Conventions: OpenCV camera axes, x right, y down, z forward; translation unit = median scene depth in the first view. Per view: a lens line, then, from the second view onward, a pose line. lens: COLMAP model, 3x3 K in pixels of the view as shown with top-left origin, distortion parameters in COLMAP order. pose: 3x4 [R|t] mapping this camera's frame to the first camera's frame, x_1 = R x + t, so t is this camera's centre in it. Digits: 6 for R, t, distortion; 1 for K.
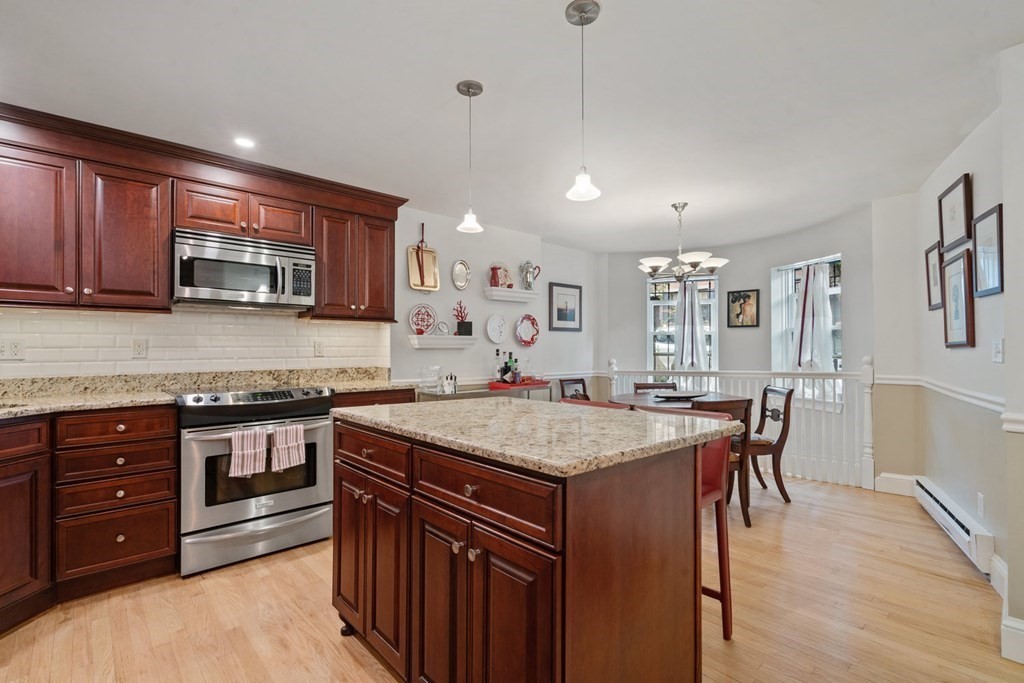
lens RADIAL K [[465.8, 0, 510.1], [0, 465.8, 345.5], [0, 0, 1]] dist [-0.002031, 0.000124]
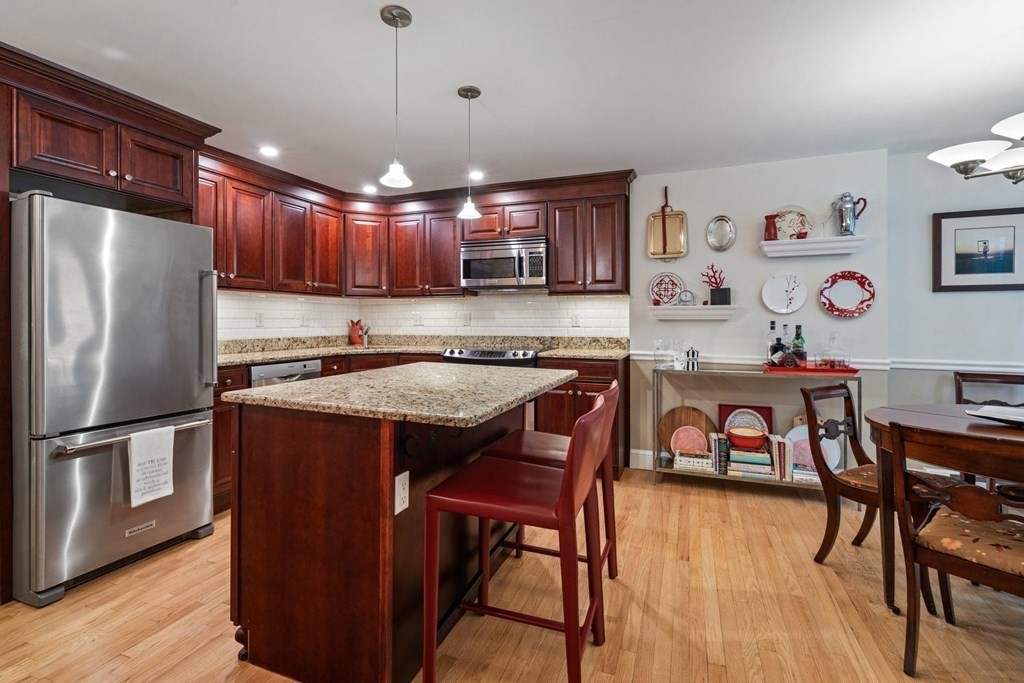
lens RADIAL K [[470.1, 0, 516.3], [0, 470.1, 318.7], [0, 0, 1]] dist [0.000973, 0.000401]
pose [[0.471725, 0.000984, -0.881745, 0.504537], [0.004186, 0.999986, 0.003355, -0.000473], [0.881736, -0.005274, 0.471714, 0.283179]]
